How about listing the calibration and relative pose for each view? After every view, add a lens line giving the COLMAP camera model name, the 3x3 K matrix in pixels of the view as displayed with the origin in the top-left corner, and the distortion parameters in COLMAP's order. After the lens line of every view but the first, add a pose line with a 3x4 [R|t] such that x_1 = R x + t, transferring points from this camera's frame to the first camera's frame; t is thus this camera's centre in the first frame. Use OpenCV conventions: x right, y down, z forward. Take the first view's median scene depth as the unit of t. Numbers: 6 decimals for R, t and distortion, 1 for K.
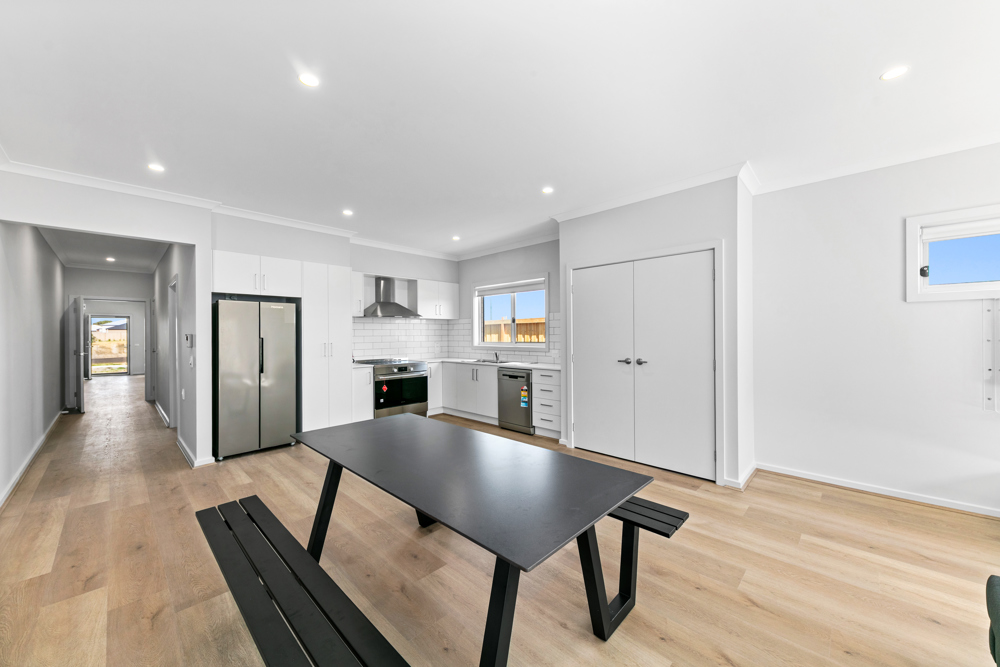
lens RADIAL K [[381.1, 0, 499.9], [0, 381.1, 335.9], [0, 0, 1]] dist [0.016977, -0.002418]
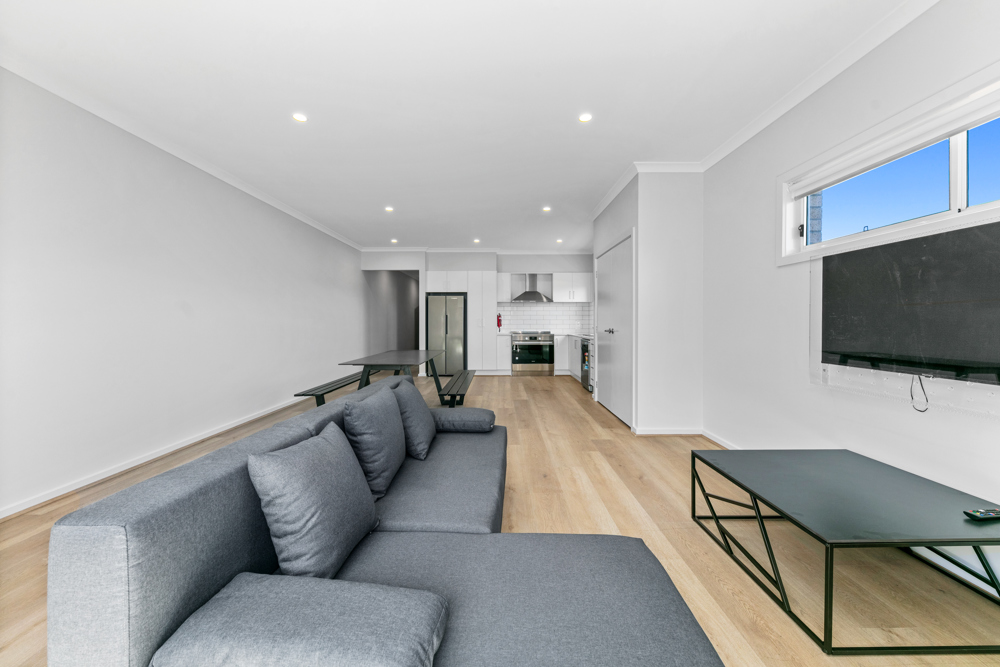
lens RADIAL K [[381.1, 0, 488.5], [0, 381.1, 319.7], [0, 0, 1]] dist [0.016977, -0.002418]
pose [[0.679306, 0.000326, -0.733855, 0.777992], [-0.007830, 0.999946, -0.006804, 0.033779], [0.733814, 0.010368, 0.679272, -0.097800]]
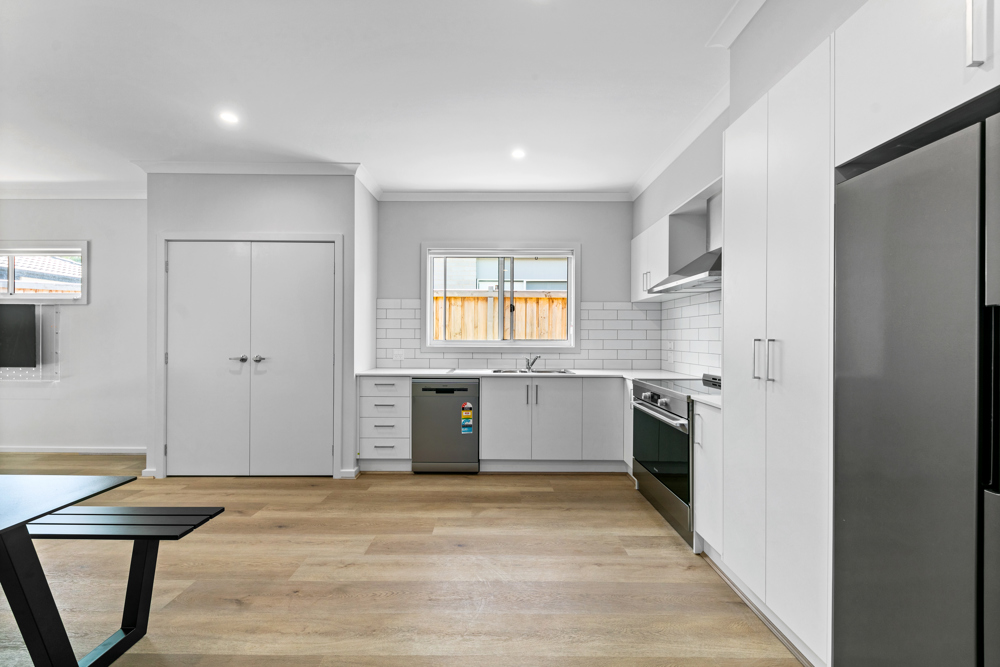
lens RADIAL K [[380.7, 0, 492.9], [0, 380.7, 336.3], [0, 0, 1]] dist [0.005096, -0.000848]
pose [[0.727267, -0.000488, 0.686354, -0.370733], [-0.002676, 0.999990, 0.003546, 0.011197], [-0.686349, -0.004415, 0.727259, 0.483767]]
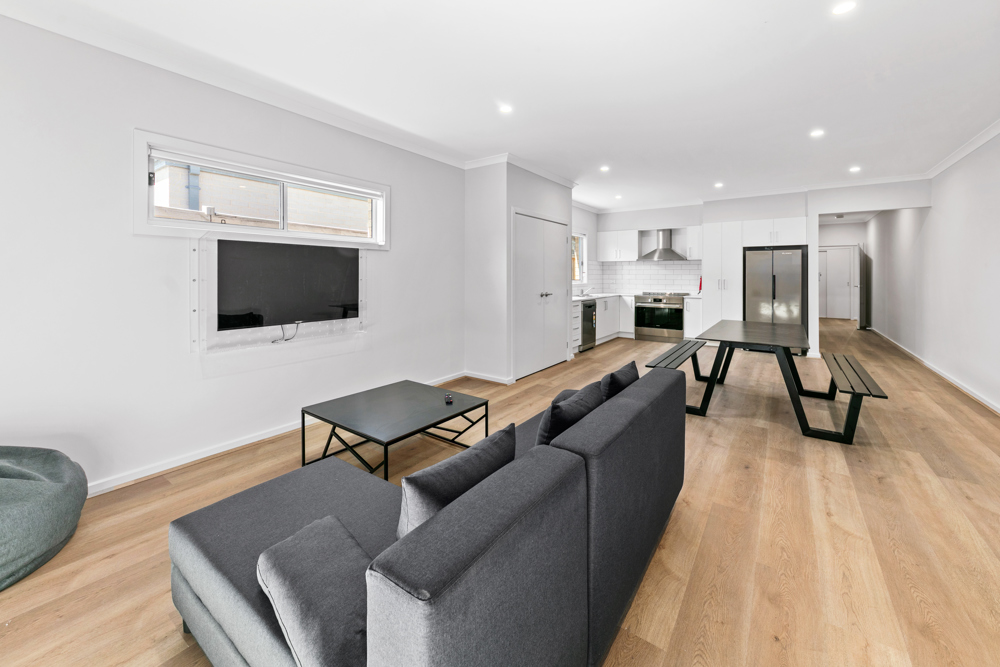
lens RADIAL K [[381.1, 0, 505.5], [0, 381.1, 275.7], [0, 0, 1]] dist [0.016977, -0.002418]
pose [[-0.130919, -0.006805, 0.991370, -1.258064], [-0.005547, 0.999966, 0.006132, -0.003764], [-0.991378, -0.004697, -0.130952, 1.511734]]
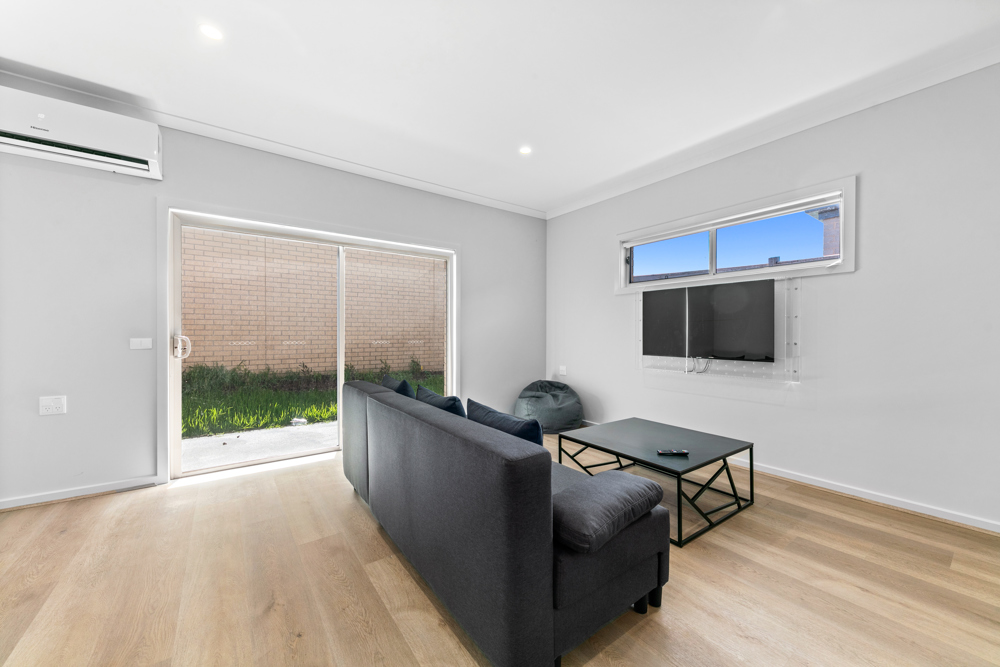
lens RADIAL K [[381.1, 0, 502.9], [0, 381.1, 336.1], [0, 0, 1]] dist [0.016977, -0.002418]
pose [[0.984887, 0.002918, -0.173173, -0.822303], [-0.001324, 0.999956, 0.009321, 0.034149], [0.173193, -0.008951, 0.984847, 1.039052]]
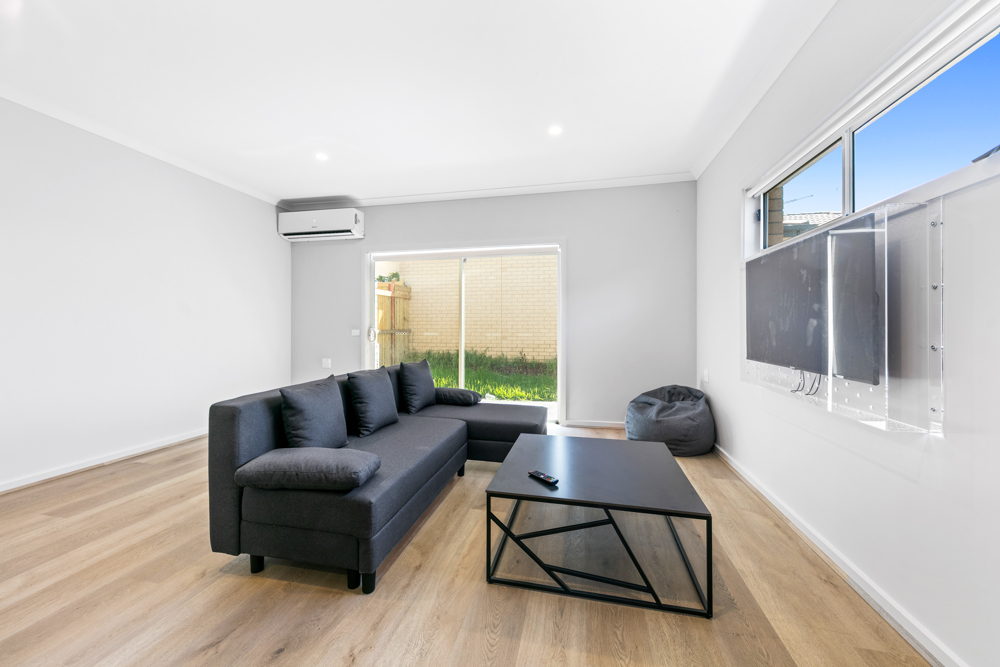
lens RADIAL K [[381.1, 0, 493.3], [0, 381.1, 326.6], [0, 0, 1]] dist [0.016977, -0.002418]
pose [[0.514479, -0.001351, -0.857502, -0.413359], [0.001171, 0.999999, -0.000872, 0.036346], [0.857502, -0.000555, 0.514480, 1.300536]]
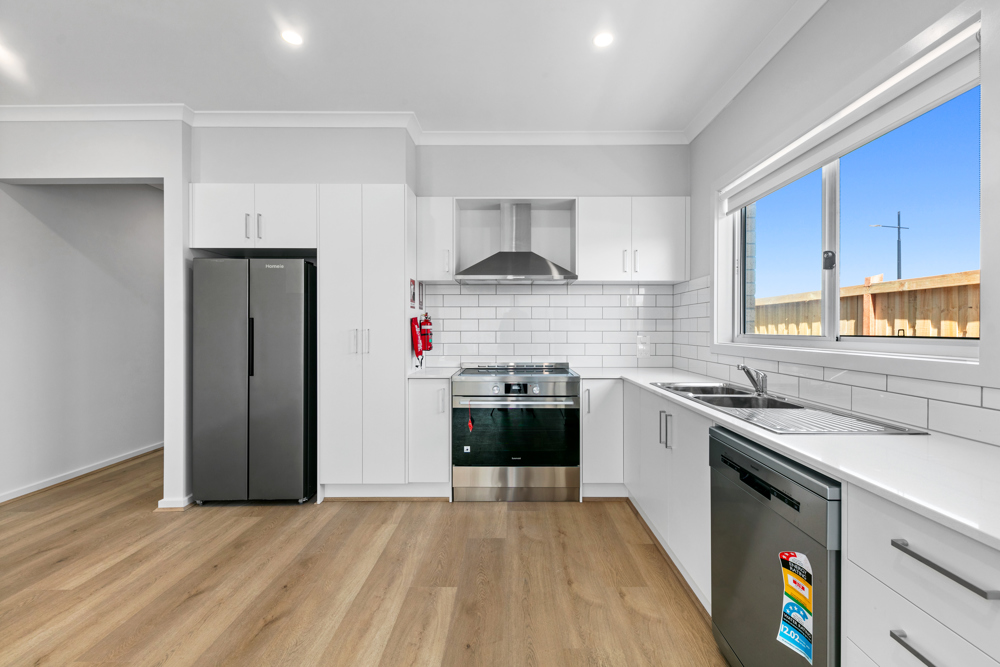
lens RADIAL K [[412.7, 0, 504.8], [0, 412.7, 327.6], [0, 0, 1]] dist [0.002192, 0.000085]
pose [[0.687882, 0.006762, -0.725791, 0.116574], [-0.008949, 0.999960, 0.000835, 0.014611], [0.725767, 0.005921, 0.687915, 0.743586]]
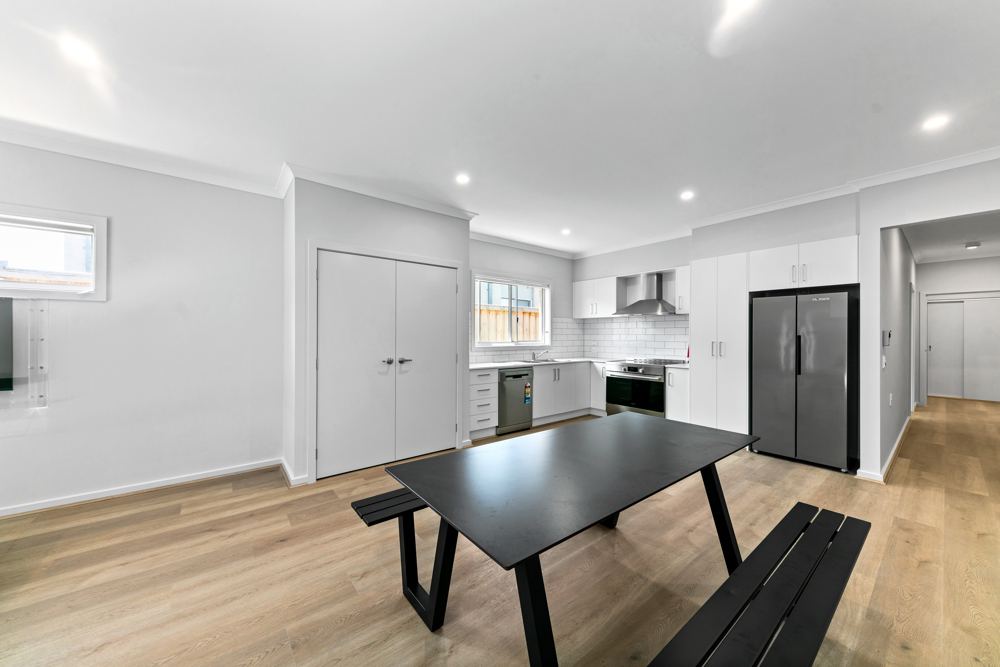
lens RADIAL K [[349.8, 0, 499.5], [0, 349.8, 333.7], [0, 0, 1]] dist [0.007480, -0.002938]
pose [[0.141934, 0.000879, 0.989876, -0.900050], [-0.005327, 0.999986, -0.000124, -0.002095], [-0.989862, -0.005256, 0.141937, 0.954217]]
